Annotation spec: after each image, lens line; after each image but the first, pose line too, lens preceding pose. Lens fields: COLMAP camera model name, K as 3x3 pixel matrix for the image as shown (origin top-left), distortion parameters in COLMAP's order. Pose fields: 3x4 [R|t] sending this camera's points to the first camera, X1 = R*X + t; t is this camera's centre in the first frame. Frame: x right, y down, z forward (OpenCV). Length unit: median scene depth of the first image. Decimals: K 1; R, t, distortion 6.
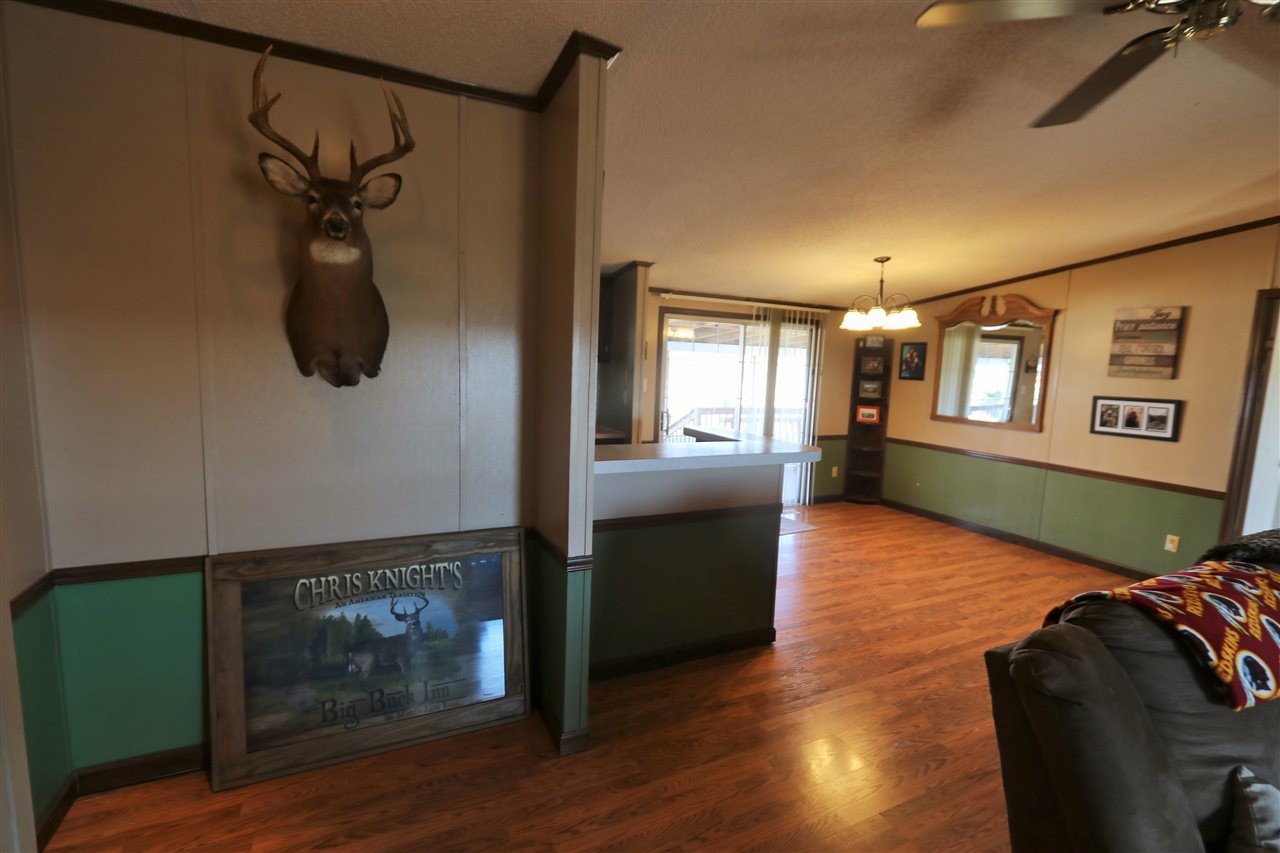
lens RADIAL K [[586.6, 0, 648.5], [0, 586.6, 433.5], [0, 0, 1]] dist [-0.015330, 0.001860]
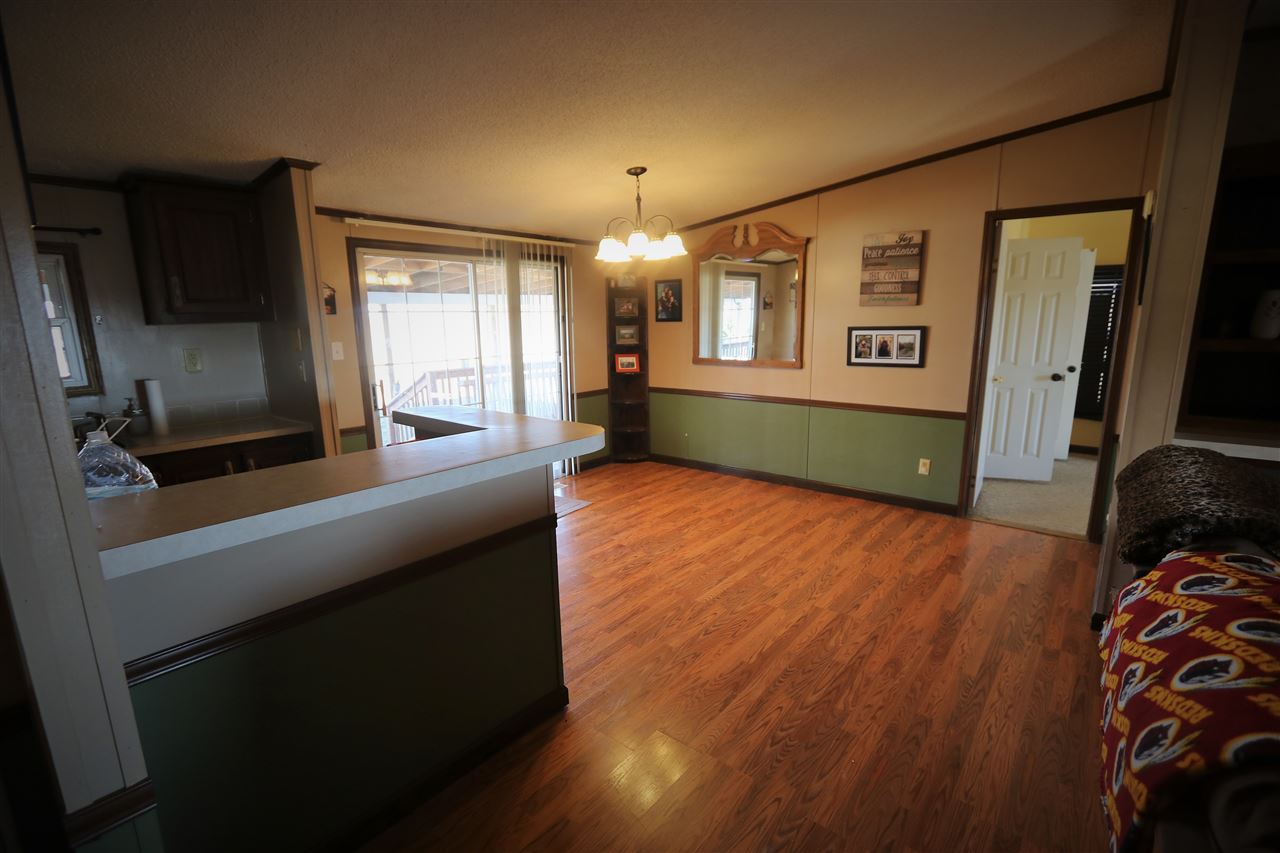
lens RADIAL K [[586.6, 0, 643.6], [0, 586.6, 436.0], [0, 0, 1]] dist [-0.015330, 0.001860]
pose [[0.910737, -0.132066, 0.391302, 0.047055], [0.098465, 0.989604, 0.104822, -0.021556], [-0.401078, -0.056936, 0.914273, 0.241758]]
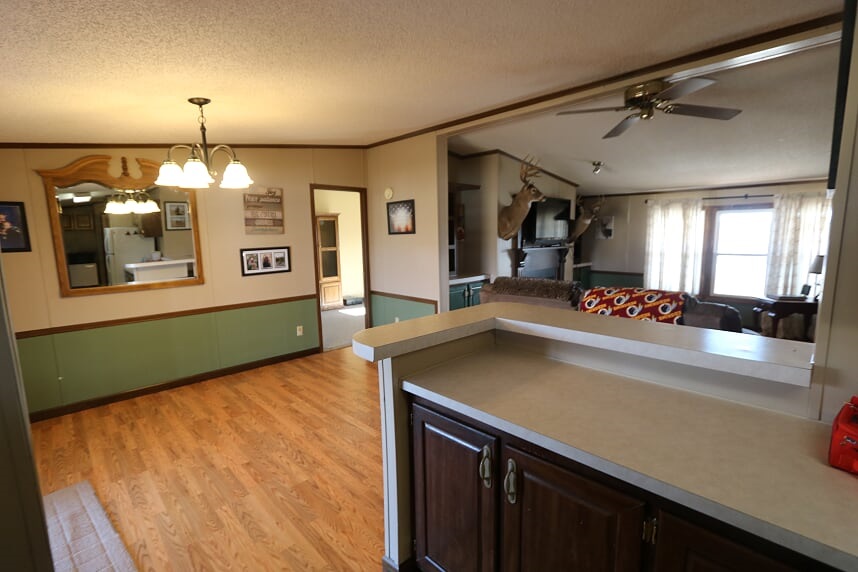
lens RADIAL K [[393.2, 0, 430.8], [0, 393.2, 289.4], [0, 0, 1]] dist [-0.015330, 0.001860]
pose [[-0.305421, -0.165170, 0.937783, -0.255567], [0.122624, 0.969819, 0.210749, -0.116740], [-0.944289, 0.179362, -0.275949, 0.891079]]
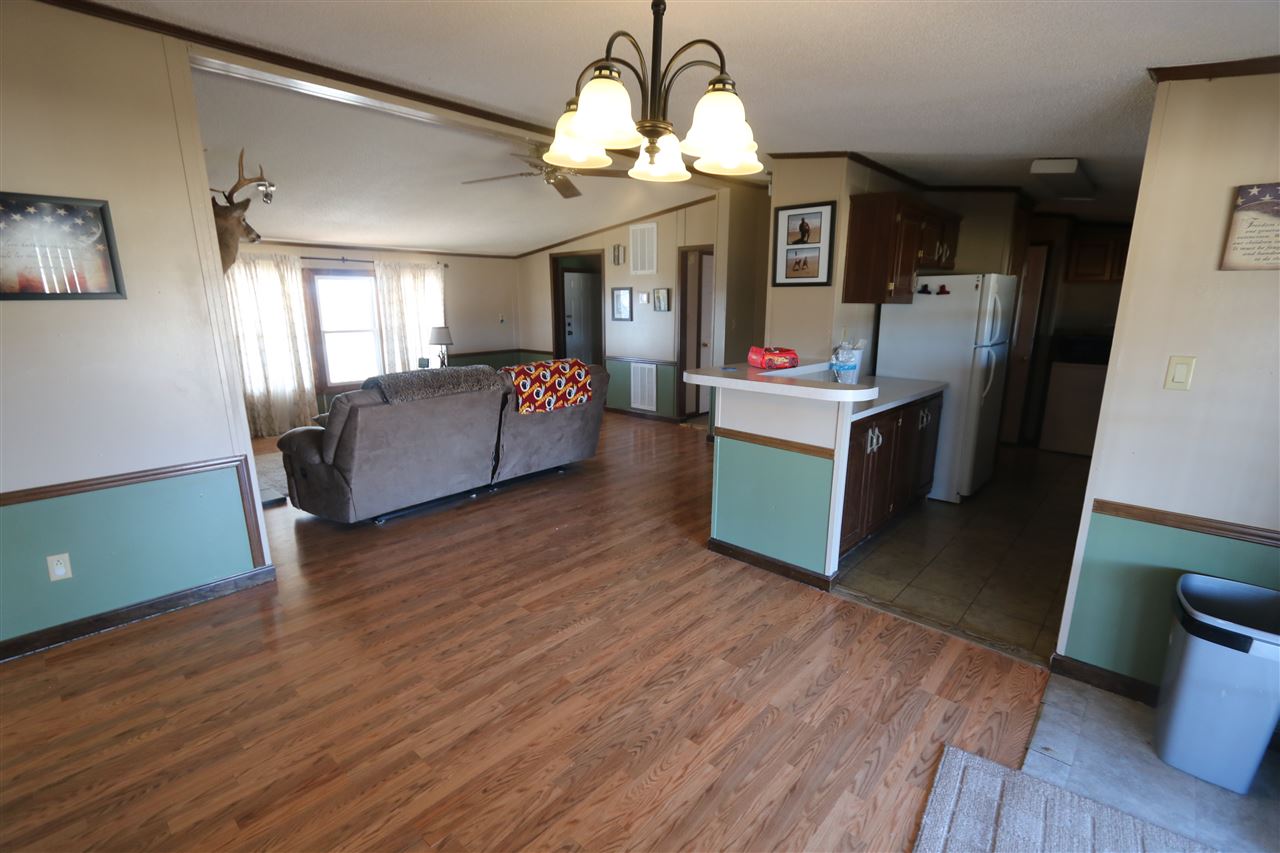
lens RADIAL K [[586.6, 0, 638.3], [0, 586.6, 445.1], [0, 0, 1]] dist [-0.015330, 0.001860]
pose [[-0.932967, 0.045856, -0.357030, 0.529112], [-0.082524, 0.938188, 0.336144, -0.143297], [0.350375, 0.343075, -0.871514, 1.343481]]
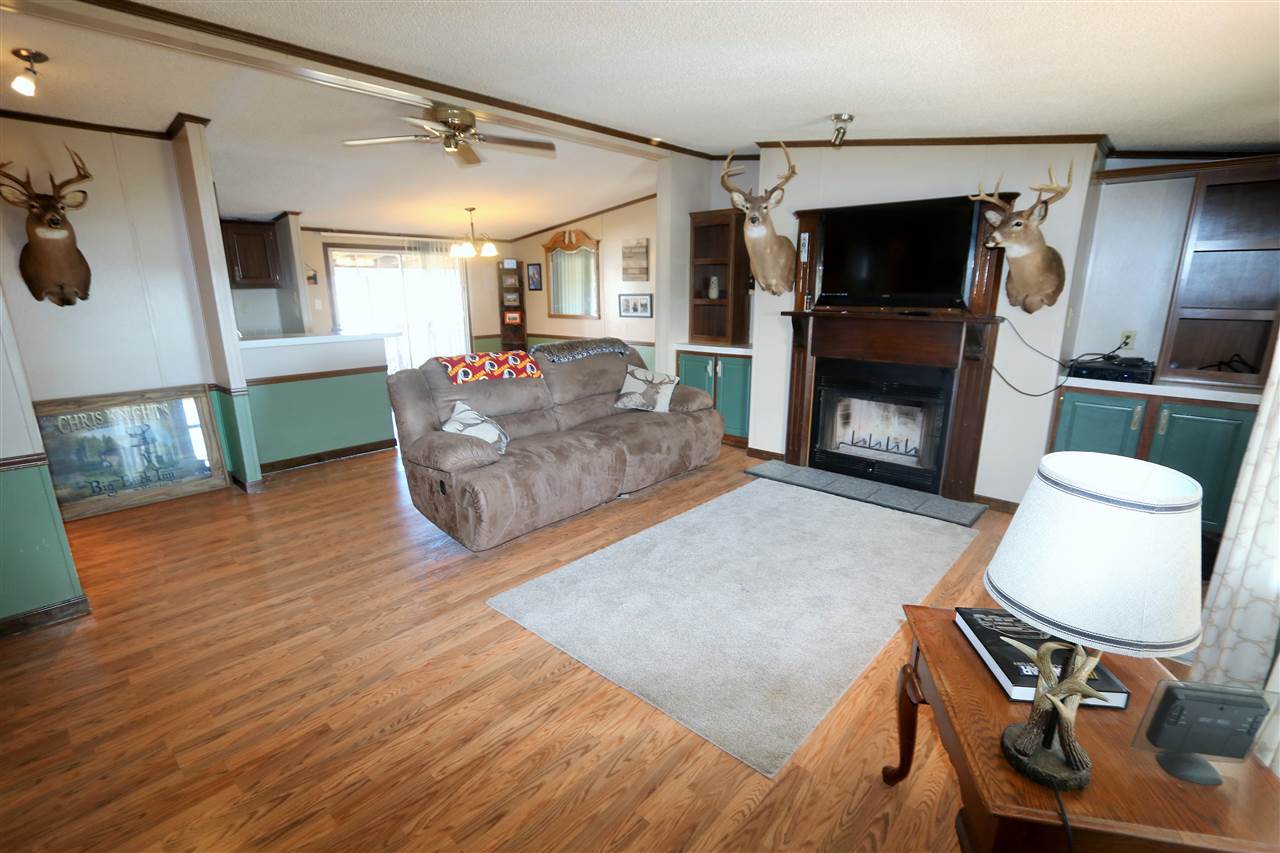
lens RADIAL K [[586.6, 0, 645.6], [0, 586.6, 436.5], [0, 0, 1]] dist [-0.015330, 0.001860]
pose [[0.926734, -0.133854, 0.351067, 0.211175], [0.086025, 0.985159, 0.148534, 0.096688], [-0.365738, -0.107451, 0.924494, -0.630185]]
